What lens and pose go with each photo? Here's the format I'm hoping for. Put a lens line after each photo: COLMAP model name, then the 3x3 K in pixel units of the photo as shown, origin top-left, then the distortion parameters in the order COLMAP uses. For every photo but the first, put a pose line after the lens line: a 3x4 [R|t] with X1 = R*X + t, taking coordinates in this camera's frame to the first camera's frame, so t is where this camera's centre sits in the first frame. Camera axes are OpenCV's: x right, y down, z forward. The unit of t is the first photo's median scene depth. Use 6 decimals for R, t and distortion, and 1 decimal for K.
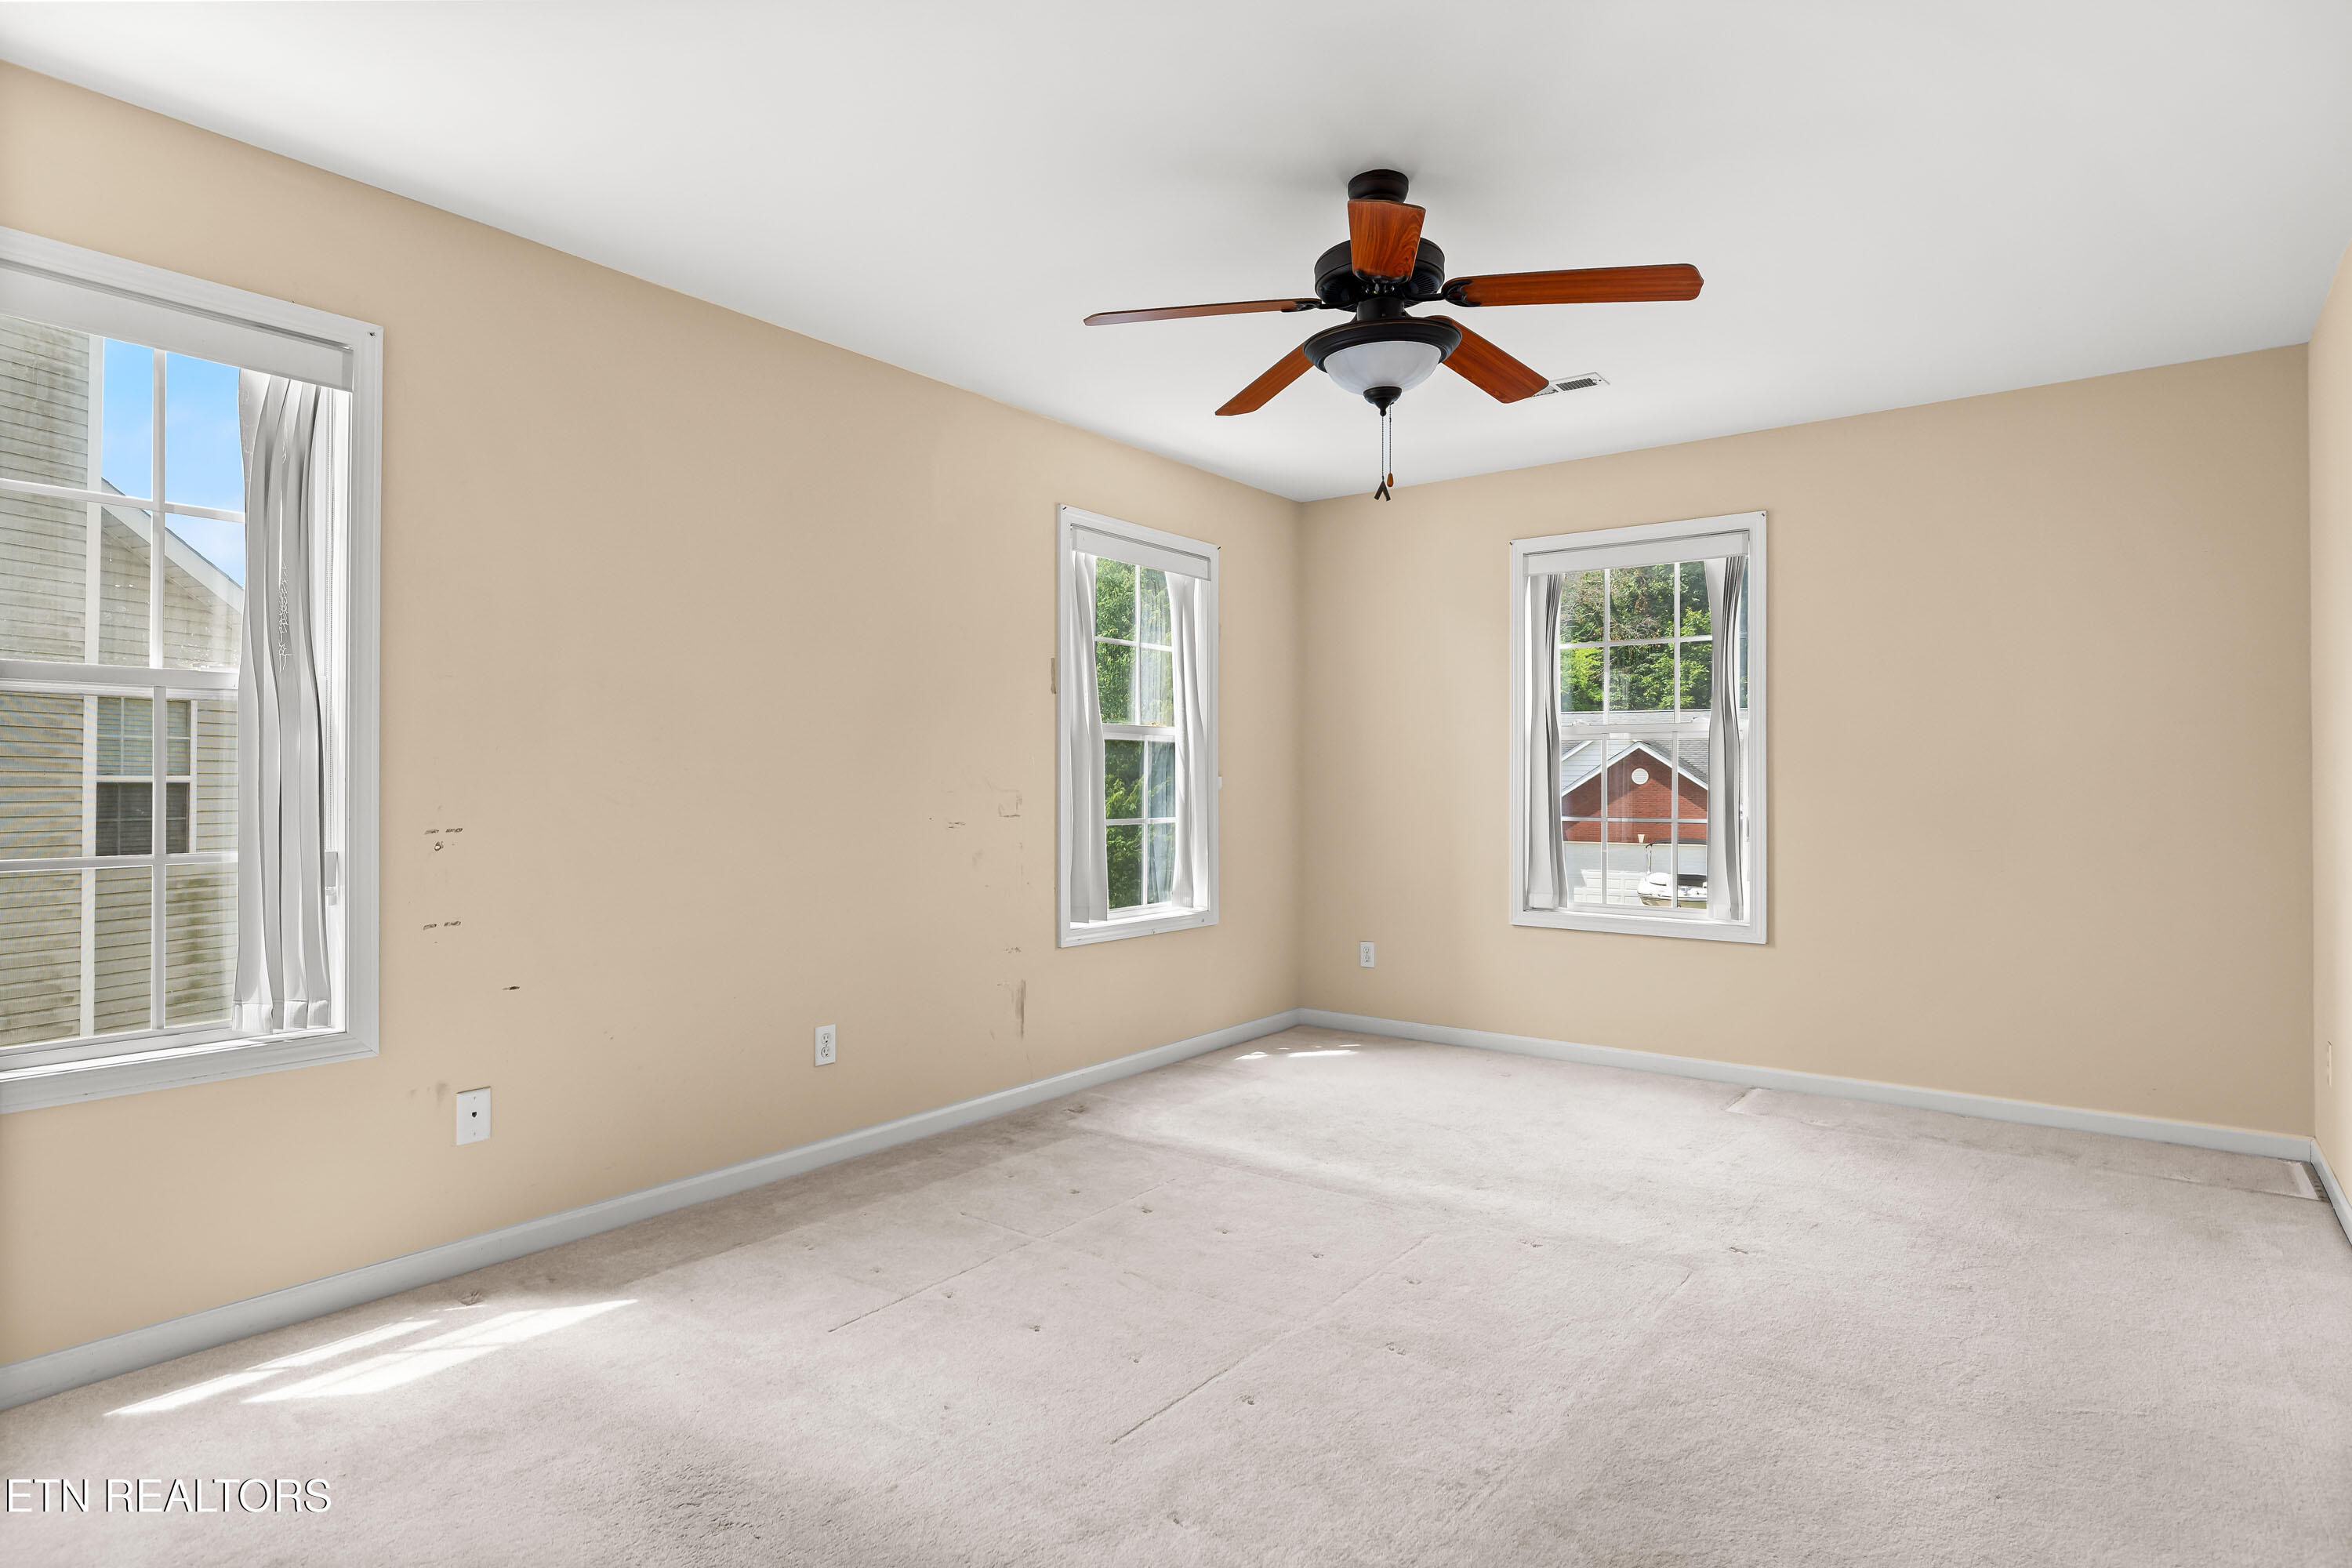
lens RADIAL K [[1283.9, 0, 1169.5], [0, 1283.9, 784.4], [0, 0, 1]] dist [-0.000629, 0.000155]
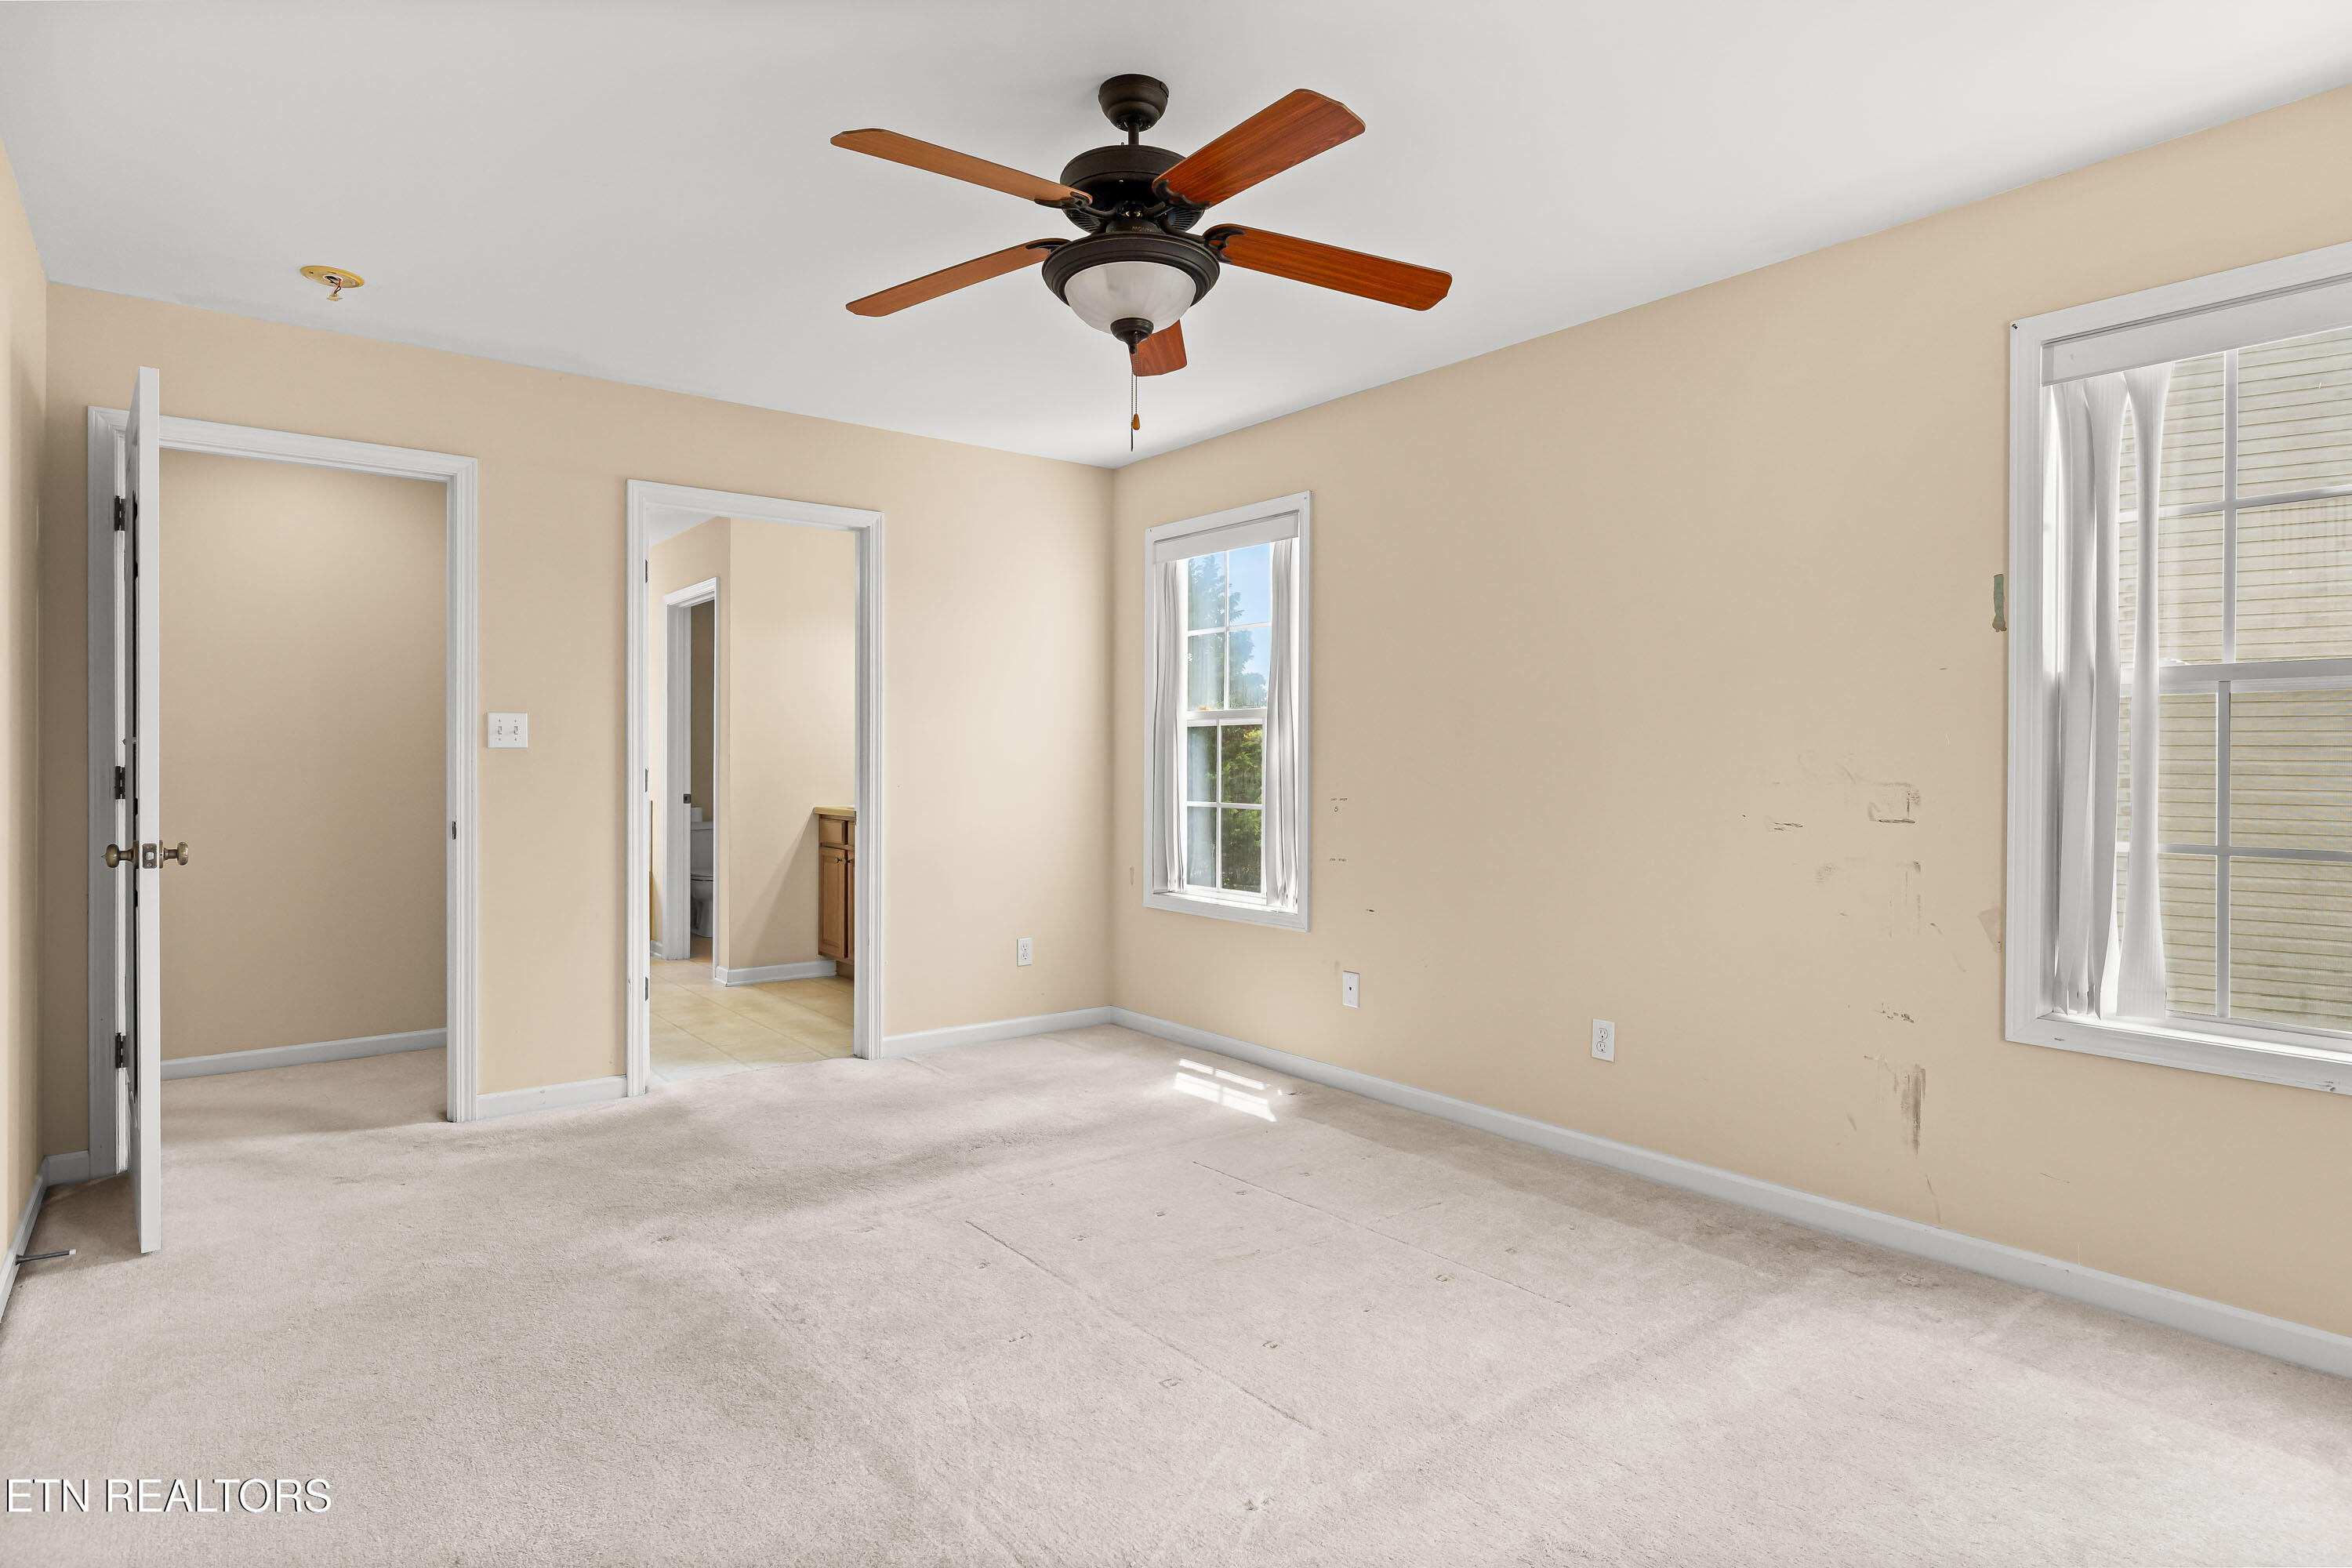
lens RADIAL K [[1283.9, 0, 1172.5], [0, 1283.9, 773.0], [0, 0, 1]] dist [-0.000629, 0.000155]
pose [[-0.276554, 0.005516, -0.960982, 0.754363], [-0.006978, 0.999946, 0.007748, -0.004136], [0.960973, 0.008849, -0.276501, 0.953708]]
